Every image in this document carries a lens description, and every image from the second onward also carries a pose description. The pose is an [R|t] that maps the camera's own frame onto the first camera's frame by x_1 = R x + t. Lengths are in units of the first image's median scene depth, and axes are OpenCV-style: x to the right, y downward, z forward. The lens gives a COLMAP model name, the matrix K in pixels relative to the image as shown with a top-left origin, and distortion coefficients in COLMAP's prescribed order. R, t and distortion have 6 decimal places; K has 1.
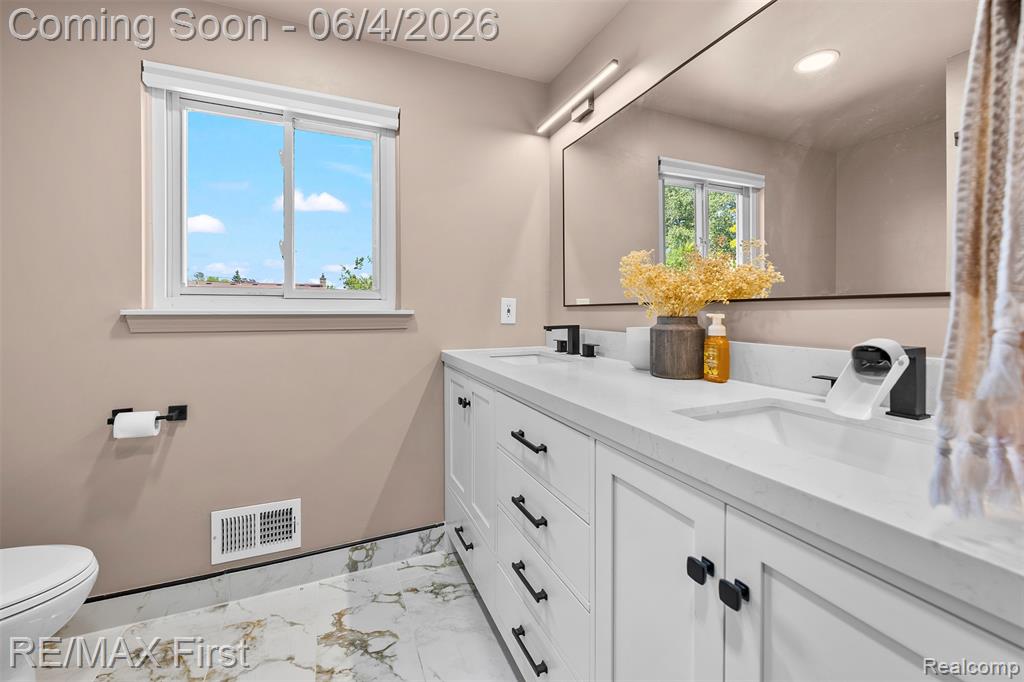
lens RADIAL K [[413.9, 0, 511.4], [0, 413.9, 316.8], [0, 0, 1]] dist [-0.000931, -0.000054]
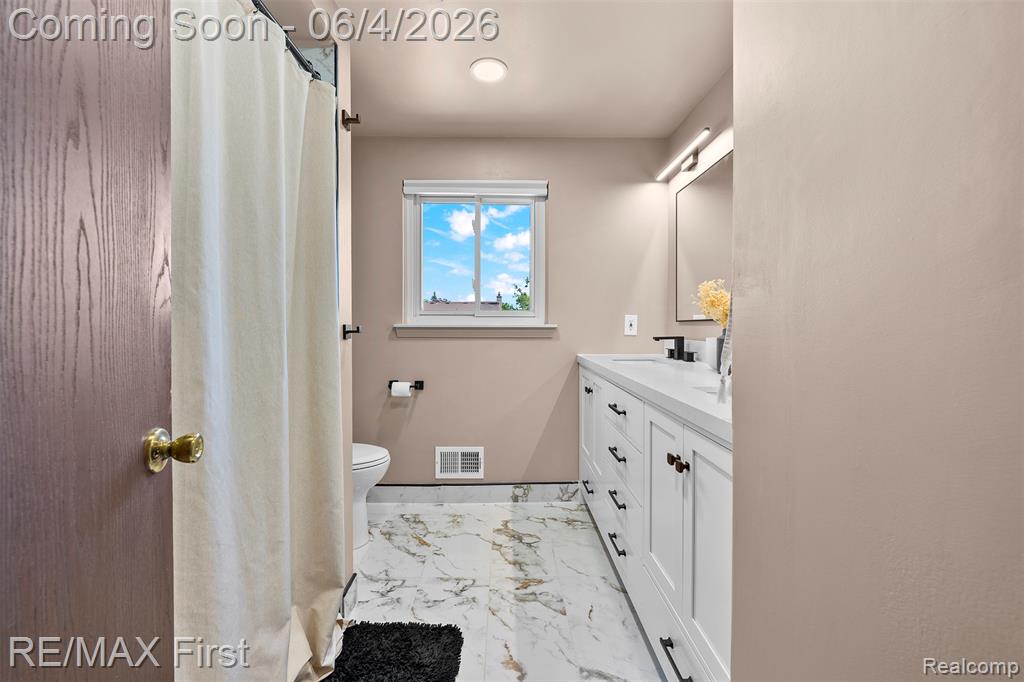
lens RADIAL K [[408.2, 0, 511.0], [0, 408.2, 343.9], [0, 0, 1]] dist [0.000613, 0.000000]
pose [[0.921884, 0.018435, -0.387028, 0.164504], [-0.006426, 0.999458, 0.032301, 0.005948], [0.387413, -0.027291, 0.921502, -0.348949]]
